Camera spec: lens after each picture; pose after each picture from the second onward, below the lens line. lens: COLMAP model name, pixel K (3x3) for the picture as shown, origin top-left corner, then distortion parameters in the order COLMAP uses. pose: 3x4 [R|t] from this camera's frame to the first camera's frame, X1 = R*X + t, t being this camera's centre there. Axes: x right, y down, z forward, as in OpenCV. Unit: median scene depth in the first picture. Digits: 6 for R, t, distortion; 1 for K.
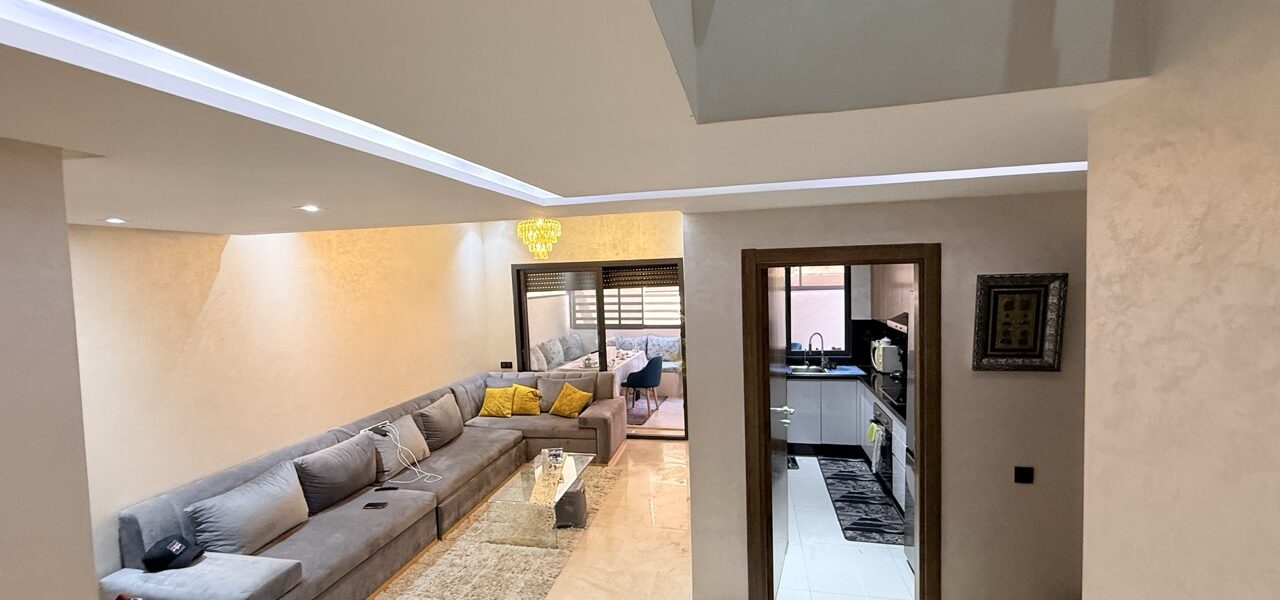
lens RADIAL K [[514.8, 0, 642.2], [0, 514.8, 298.6], [0, 0, 1]] dist [0.000038, 0.000548]
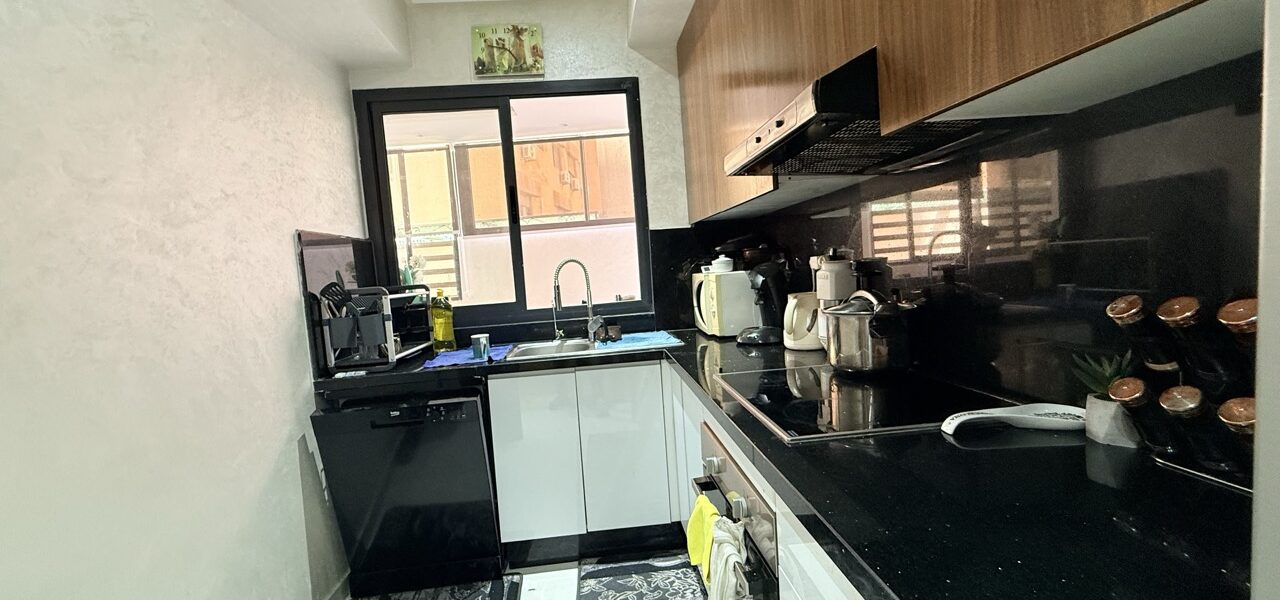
lens RADIAL K [[514.8, 0, 634.9], [0, 514.8, 302.8], [0, 0, 1]] dist [0.000038, 0.000548]
pose [[0.957525, -0.063603, 0.281249, 0.285607], [0.062256, 0.997966, 0.013731, 0.105772], [-0.281551, 0.004361, 0.959536, 0.618801]]
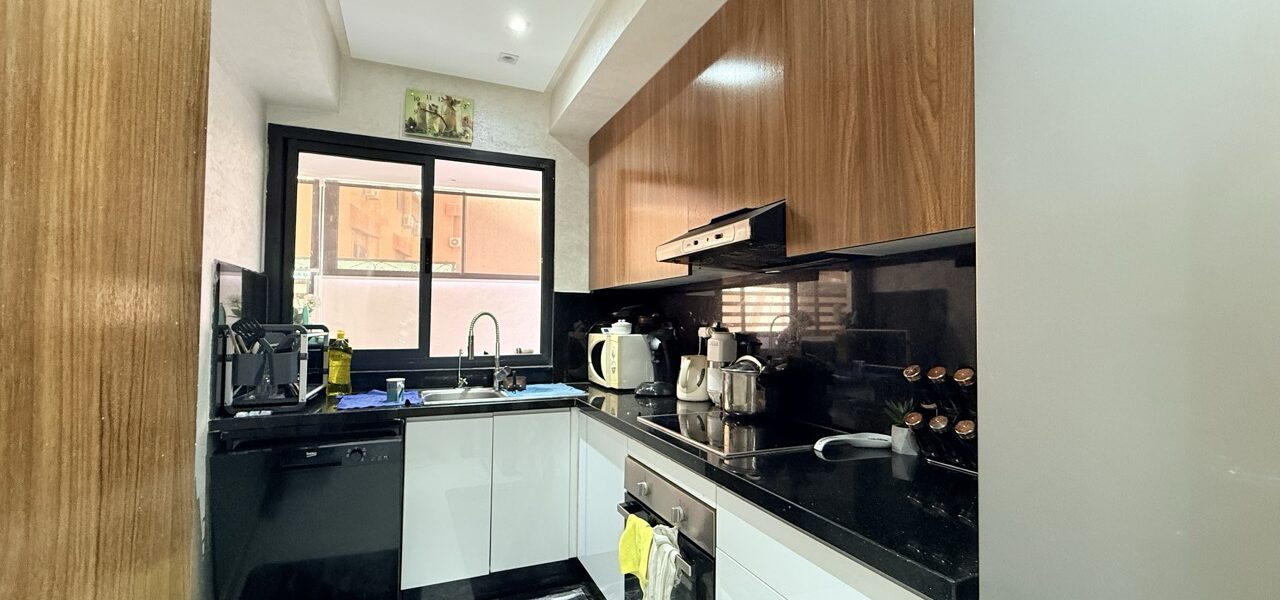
lens RADIAL K [[514.8, 0, 637.6], [0, 514.8, 302.1], [0, 0, 1]] dist [0.000038, 0.000548]
pose [[0.821156, 0.051635, 0.568364, 0.202250], [0.002271, 0.995595, -0.093729, 0.106880], [-0.570700, 0.078257, 0.817421, 0.586353]]
